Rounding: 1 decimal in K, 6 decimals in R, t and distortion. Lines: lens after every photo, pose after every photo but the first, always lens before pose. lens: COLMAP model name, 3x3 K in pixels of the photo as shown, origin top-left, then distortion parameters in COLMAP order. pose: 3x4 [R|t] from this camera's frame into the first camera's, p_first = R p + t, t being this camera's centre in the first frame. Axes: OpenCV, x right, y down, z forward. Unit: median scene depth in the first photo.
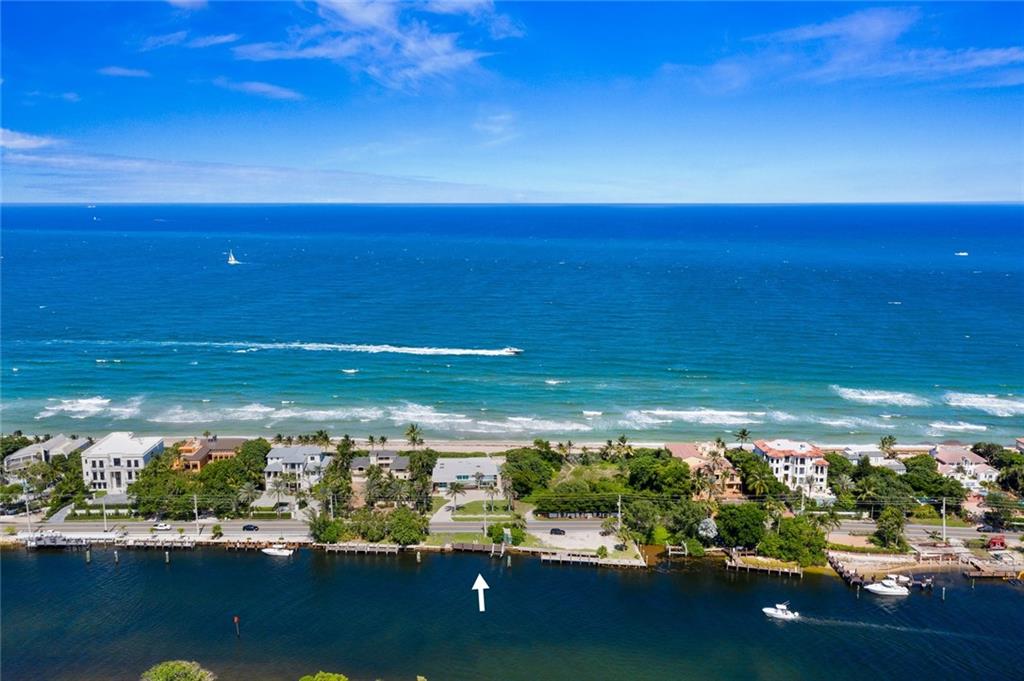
lens RADIAL K [[805.8, 0, 512.0], [0, 805.8, 340.5], [0, 0, 1]] dist [0.000097, 0.004056]
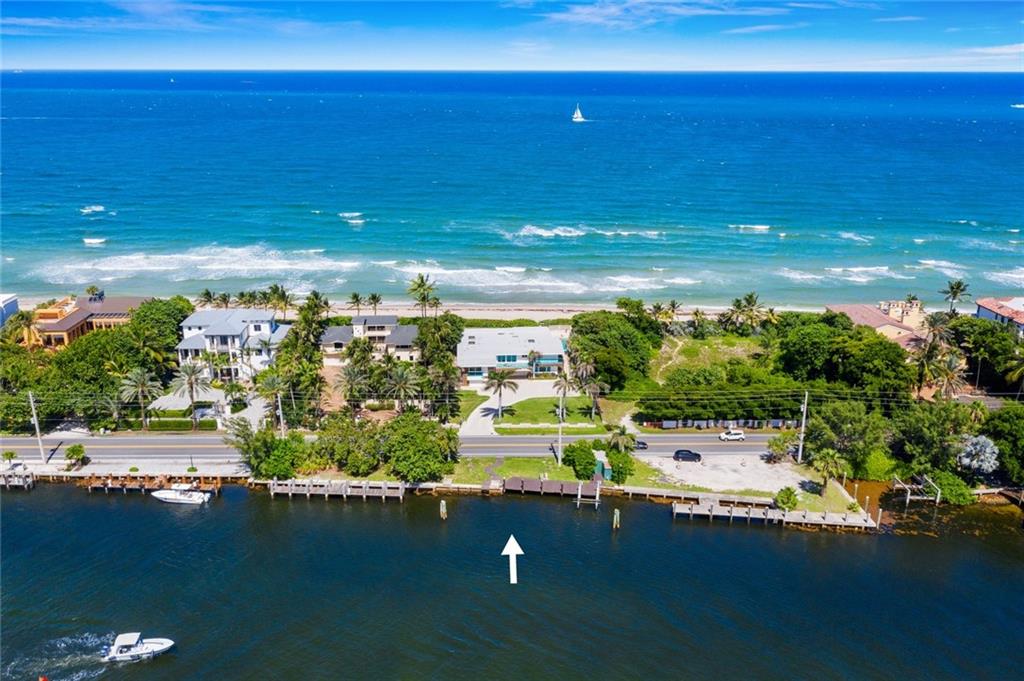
lens RADIAL K [[805.8, 0, 512.0], [0, 805.8, 340.5], [0, 0, 1]] dist [0.000097, 0.004056]
pose [[0.999995, -0.000322, 0.003081, -0.062657], [-0.000146, 0.988598, 0.150580, 0.068891], [-0.003095, -0.150580, 0.988593, 0.427587]]
